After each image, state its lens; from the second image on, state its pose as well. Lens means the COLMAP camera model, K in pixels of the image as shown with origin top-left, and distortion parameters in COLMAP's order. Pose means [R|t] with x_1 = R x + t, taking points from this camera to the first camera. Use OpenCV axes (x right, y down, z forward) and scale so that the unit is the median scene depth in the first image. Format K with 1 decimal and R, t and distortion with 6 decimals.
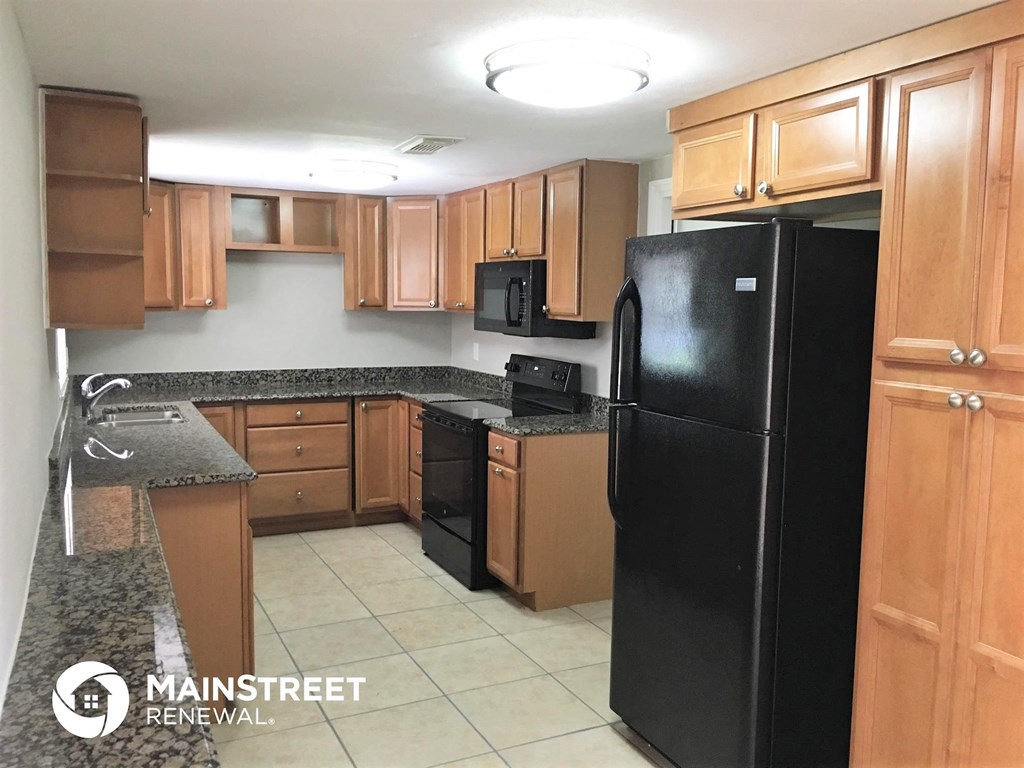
lens RADIAL K [[881.7, 0, 508.0], [0, 881.7, 388.8], [0, 0, 1]] dist [0.065138, -0.094686]
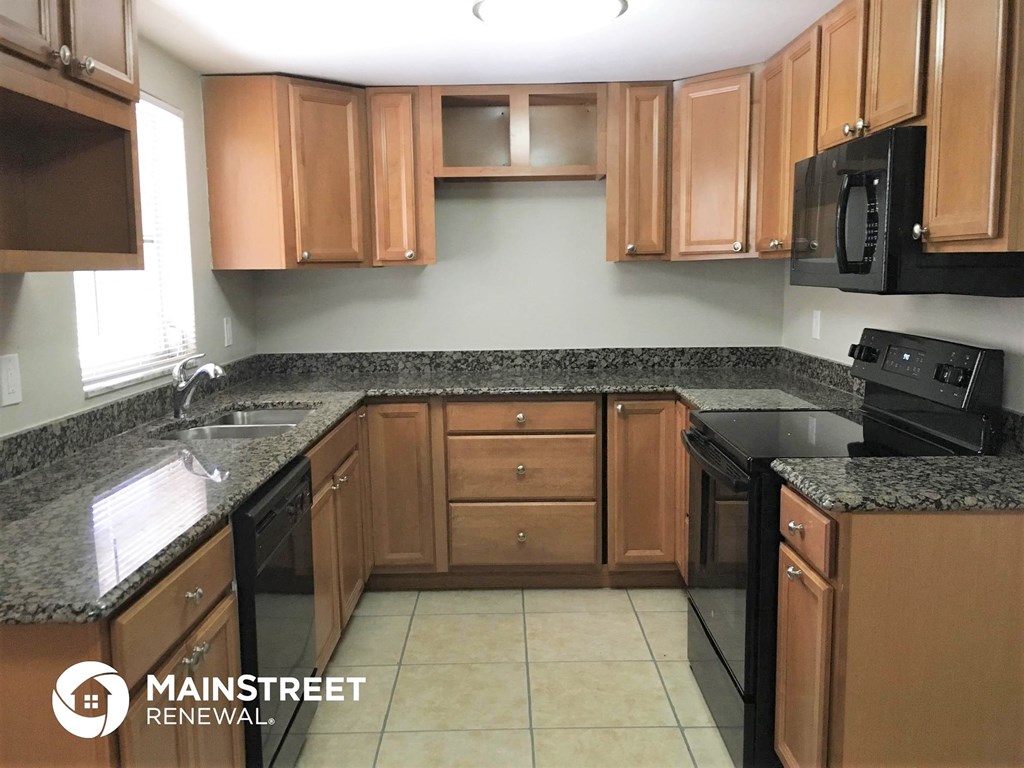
lens RADIAL K [[881.7, 0, 508.0], [0, 881.7, 388.8], [0, 0, 1]] dist [0.065138, -0.094686]
pose [[0.901869, 0.033173, -0.430733, 0.042244], [-0.020576, 0.999214, 0.033873, -0.015666], [0.431519, -0.021686, 0.901843, 0.393814]]
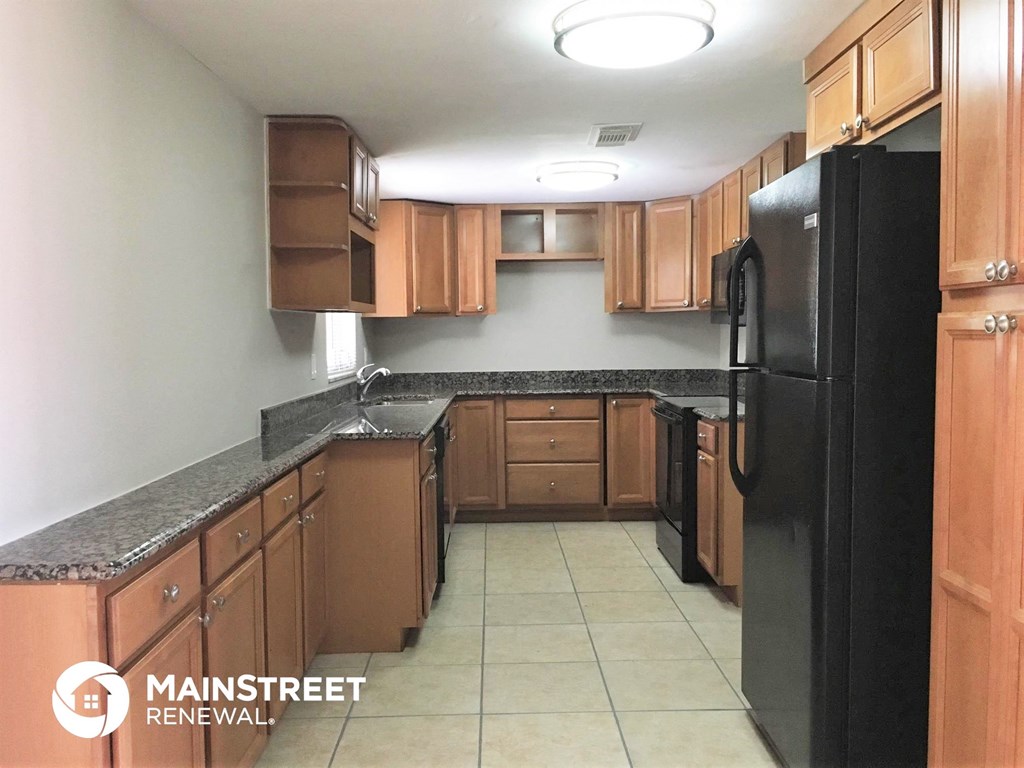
lens RADIAL K [[881.7, 0, 508.0], [0, 881.7, 388.8], [0, 0, 1]] dist [0.065138, -0.094686]
pose [[0.907698, 0.003844, -0.419606, 0.162233], [-0.020446, 0.999176, -0.035075, 0.042600], [0.419125, 0.040417, 0.907029, 0.009560]]
